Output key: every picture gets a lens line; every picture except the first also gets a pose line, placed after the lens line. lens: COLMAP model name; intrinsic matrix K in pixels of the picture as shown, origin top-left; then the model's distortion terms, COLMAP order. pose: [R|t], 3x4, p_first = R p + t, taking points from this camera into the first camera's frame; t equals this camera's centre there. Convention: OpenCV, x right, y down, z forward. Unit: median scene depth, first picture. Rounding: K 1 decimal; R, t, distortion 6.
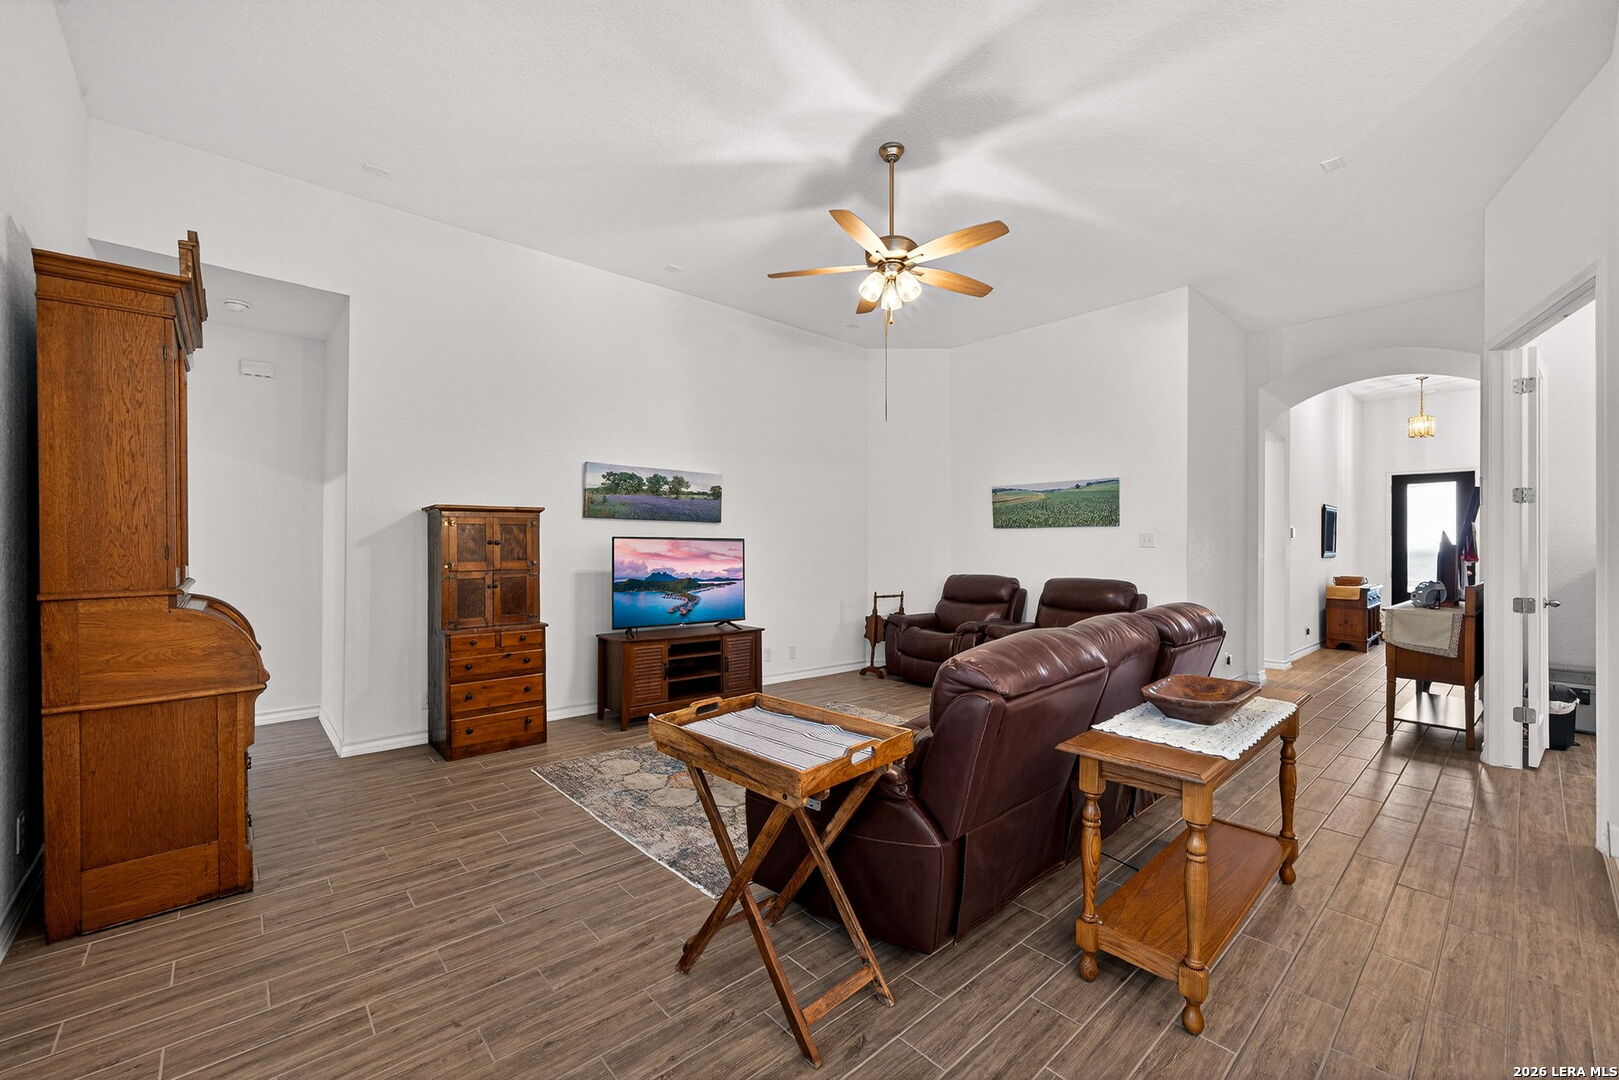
lens RADIAL K [[639.7, 0, 806.6], [0, 639.7, 541.1], [0, 0, 1]] dist [0.000083, 0.001440]
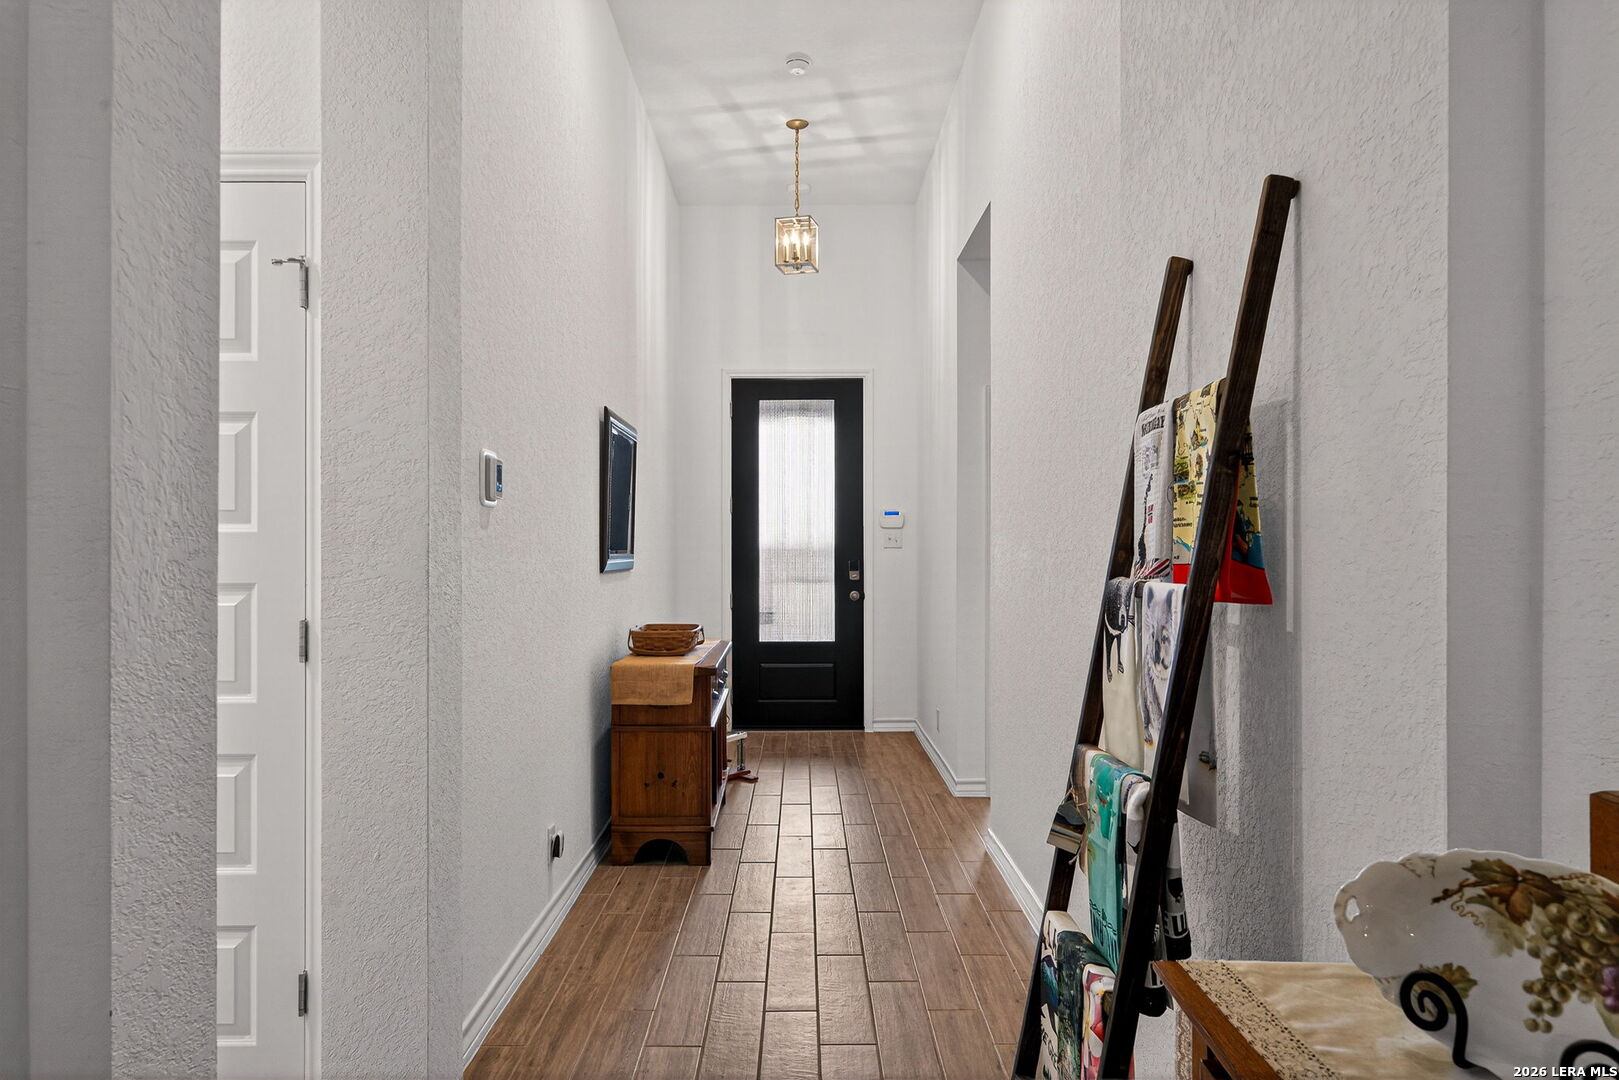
lens RADIAL K [[1044.8, 0, 807.1], [0, 1044.8, 543.1], [0, 0, 1]] dist [0.005614, -0.010282]
pose [[0.660462, -0.006994, 0.750827, 0.767546], [0.006401, 0.999973, 0.003684, 0.014221], [-0.750832, 0.002373, 0.660489, 0.919866]]
